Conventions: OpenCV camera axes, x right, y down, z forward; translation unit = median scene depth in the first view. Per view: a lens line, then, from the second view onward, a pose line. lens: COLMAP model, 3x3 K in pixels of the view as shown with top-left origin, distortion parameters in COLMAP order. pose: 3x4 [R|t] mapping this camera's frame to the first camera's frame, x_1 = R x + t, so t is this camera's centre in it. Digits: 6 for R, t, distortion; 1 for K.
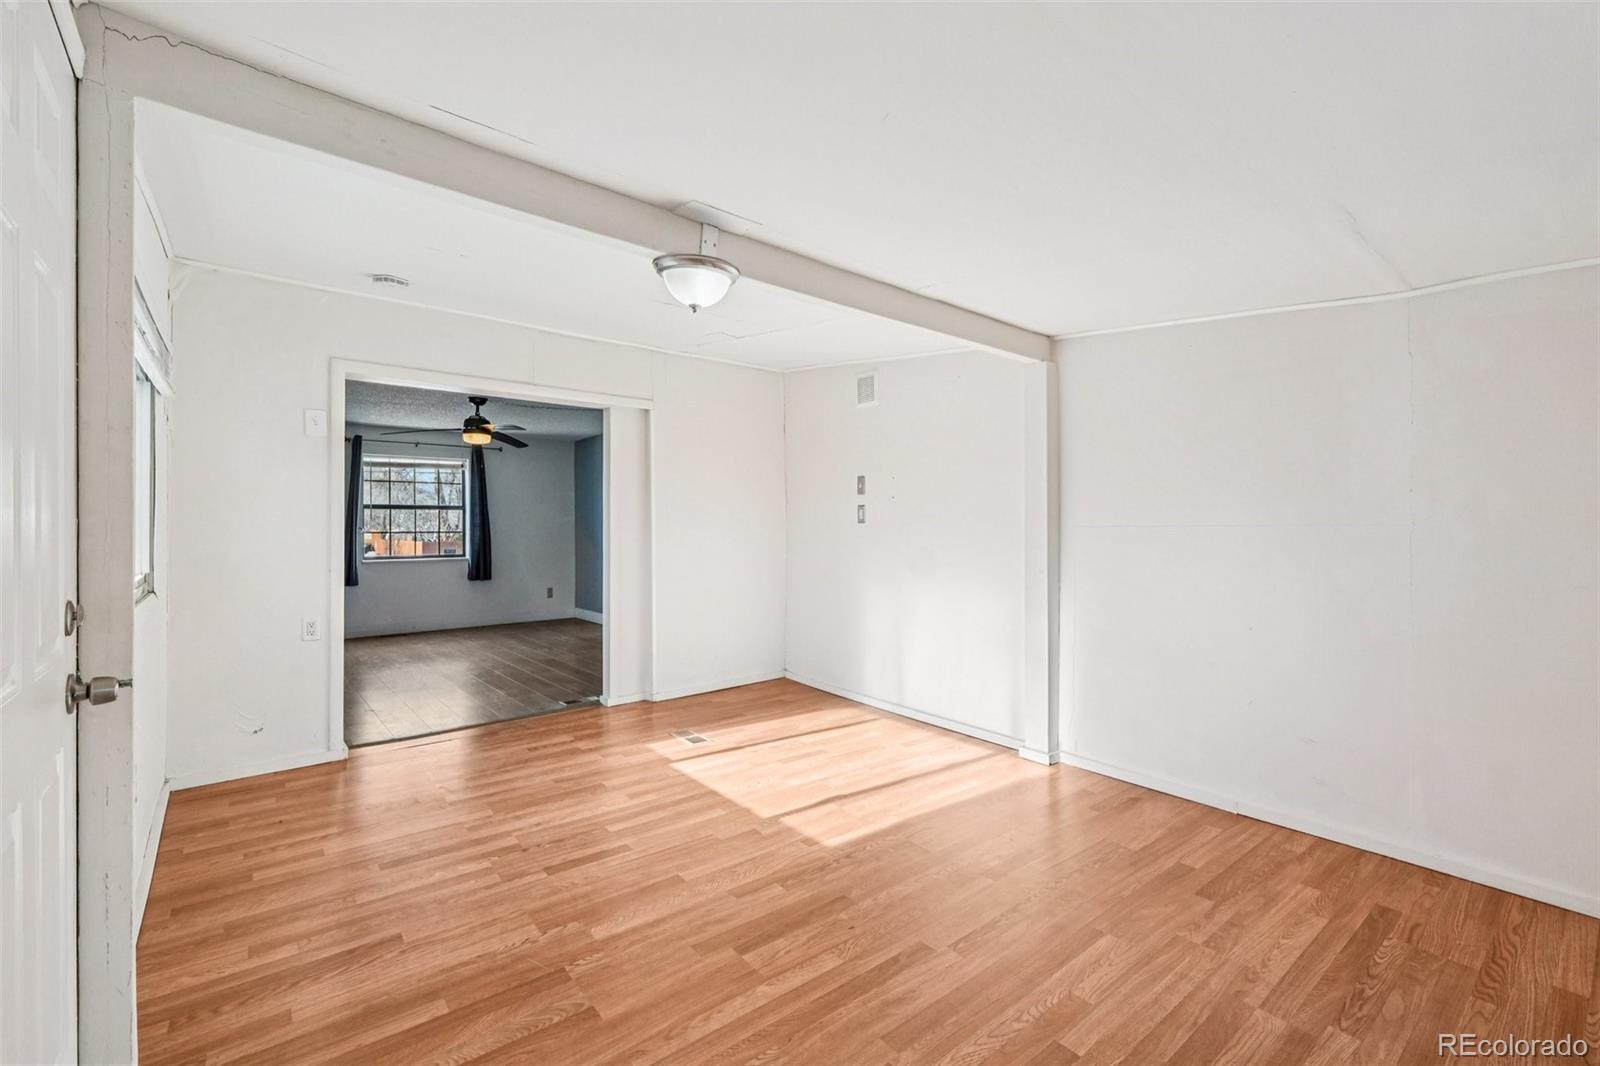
lens RADIAL K [[681.2, 0, 800.0], [0, 681.2, 533.0], [0, 0, 1]] dist [0.000268, 0.003389]
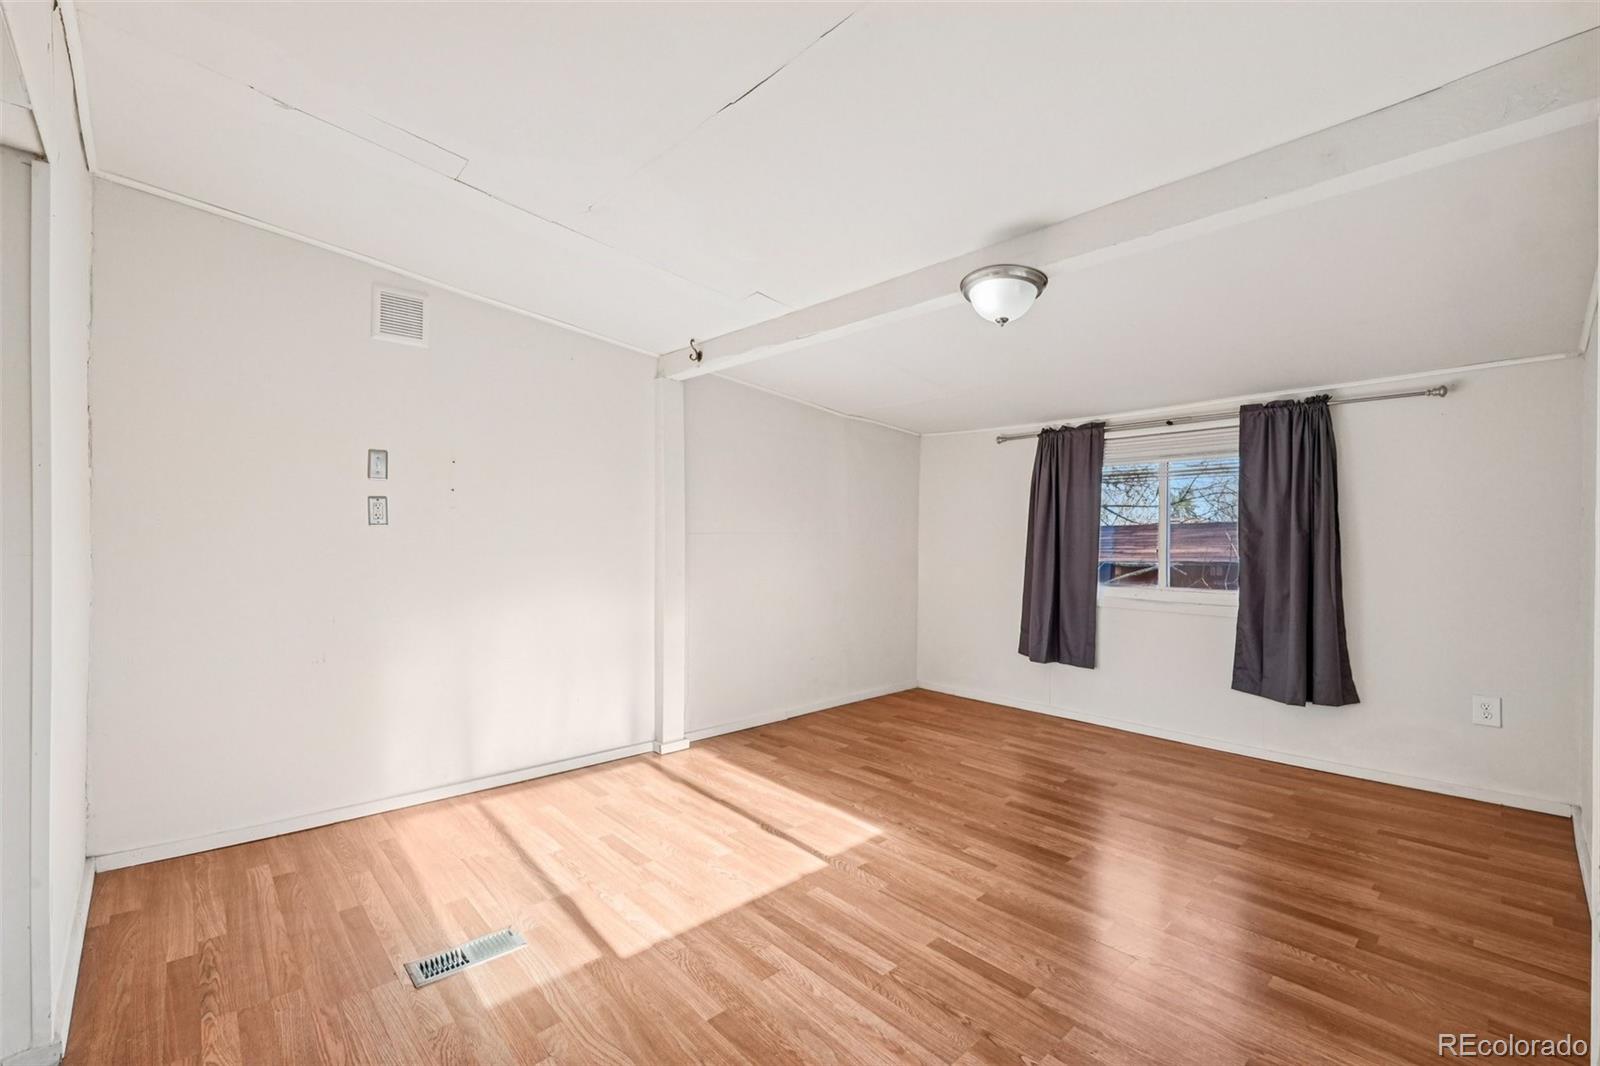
lens RADIAL K [[684.8, 0, 803.7], [0, 684.8, 532.0], [0, 0, 1]] dist [0.006259, 0.000896]
pose [[-0.071524, 0.002473, 0.997436, -1.021485], [0.000908, 0.999997, -0.002414, -0.010606], [-0.997438, 0.000733, -0.071526, 1.193393]]
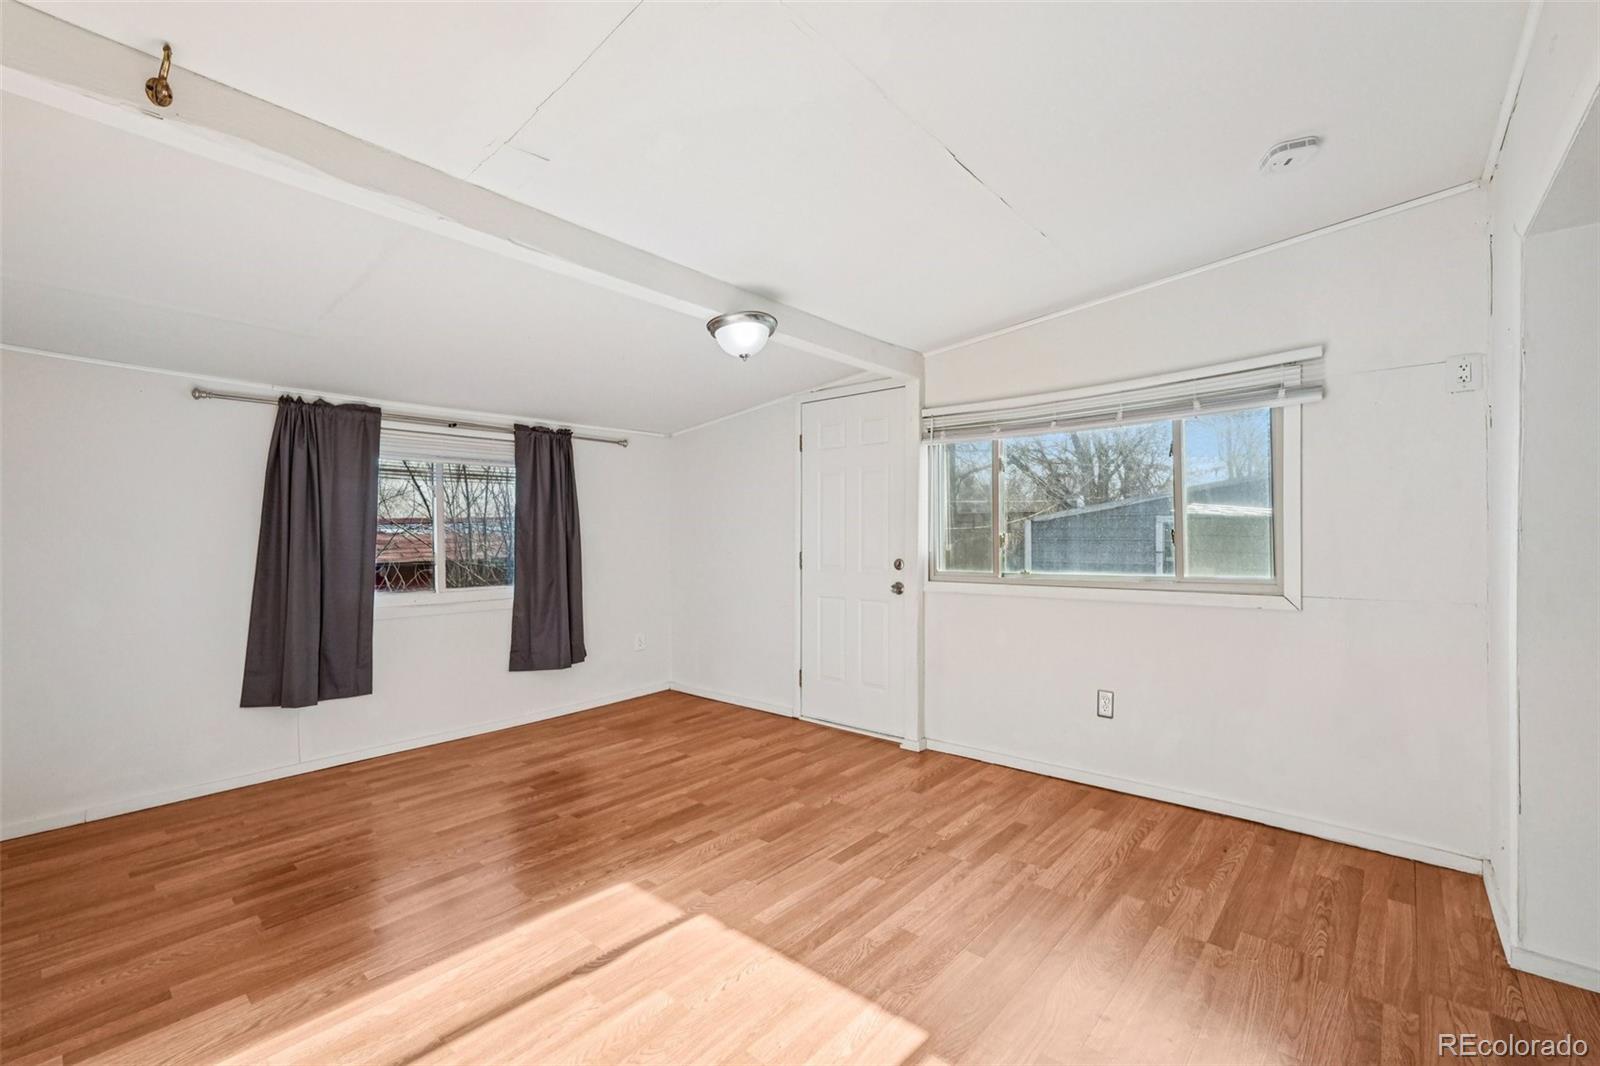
lens RADIAL K [[684.8, 0, 803.7], [0, 684.8, 532.0], [0, 0, 1]] dist [0.006259, 0.000896]
pose [[-0.984066, 0.003645, -0.177767, -0.031996], [0.003520, 0.999993, 0.001016, -0.015981], [0.177770, 0.000374, -0.984072, 1.945999]]
